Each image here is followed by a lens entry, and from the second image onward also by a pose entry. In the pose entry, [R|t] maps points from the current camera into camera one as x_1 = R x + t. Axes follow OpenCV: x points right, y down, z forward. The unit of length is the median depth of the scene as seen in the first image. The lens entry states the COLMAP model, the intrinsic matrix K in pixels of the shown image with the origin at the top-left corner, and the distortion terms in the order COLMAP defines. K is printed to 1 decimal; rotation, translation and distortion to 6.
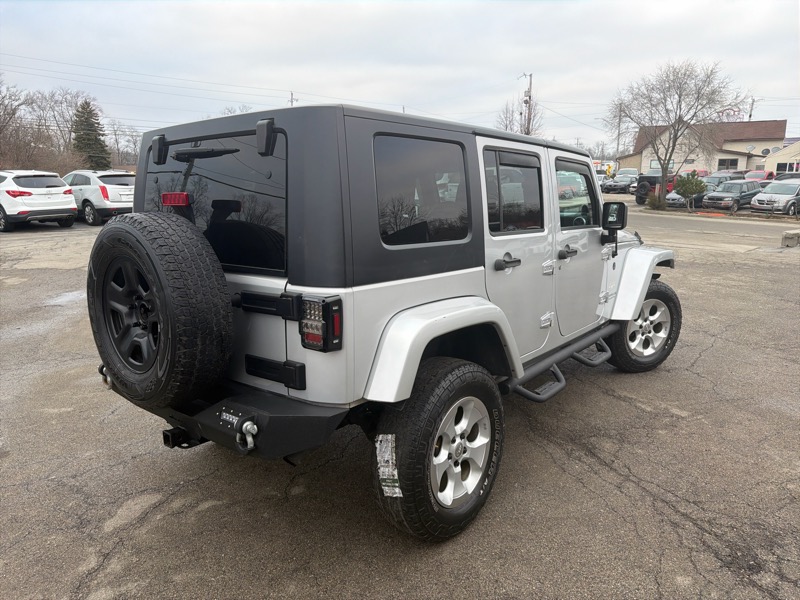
lens RADIAL K [[578.5, 0, 396.8], [0, 578.5, 299.0], [0, 0, 1]] dist [0.050052, -0.055523]
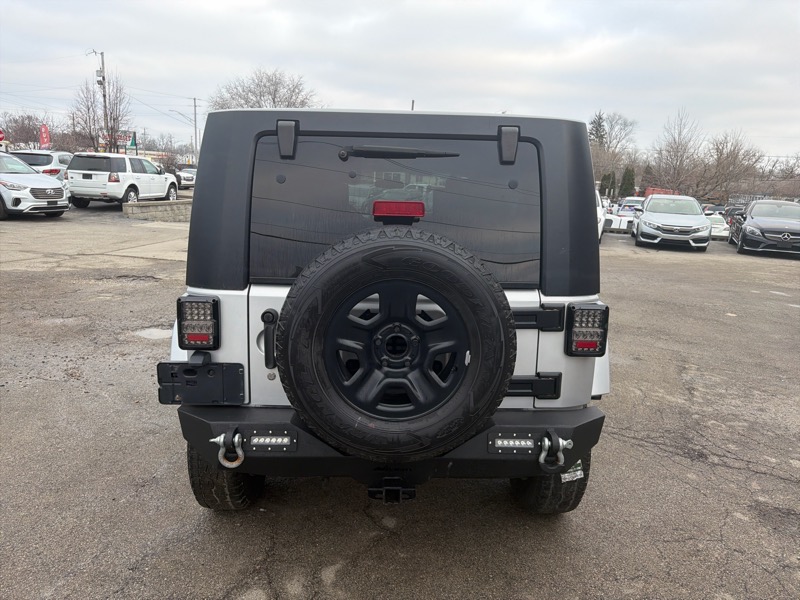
lens RADIAL K [[583.9, 0, 398.0], [0, 583.9, 303.3], [0, 0, 1]] dist [0.011195, -0.010435]
pose [[0.745659, -0.098070, 0.659072, -0.747569], [0.086695, 0.994981, 0.049969, -0.061508], [-0.660664, 0.019879, 0.750418, 0.298018]]
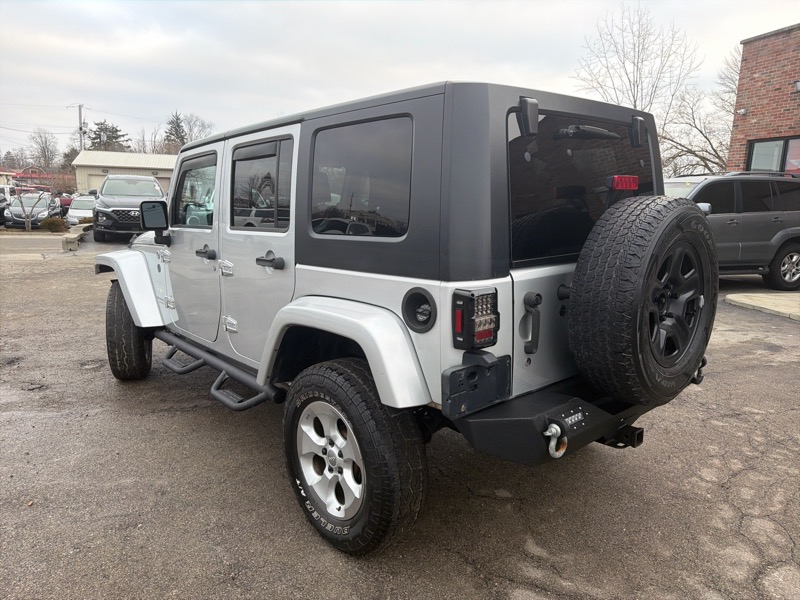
lens RADIAL K [[575.3, 0, 407.8], [0, 575.3, 302.5], [0, 0, 1]] dist [0.011651, 0.002503]
pose [[0.128899, -0.173676, 0.976331, -1.079052], [0.185504, 0.971387, 0.148306, -0.148336], [-0.974152, 0.161997, 0.157429, 0.970358]]
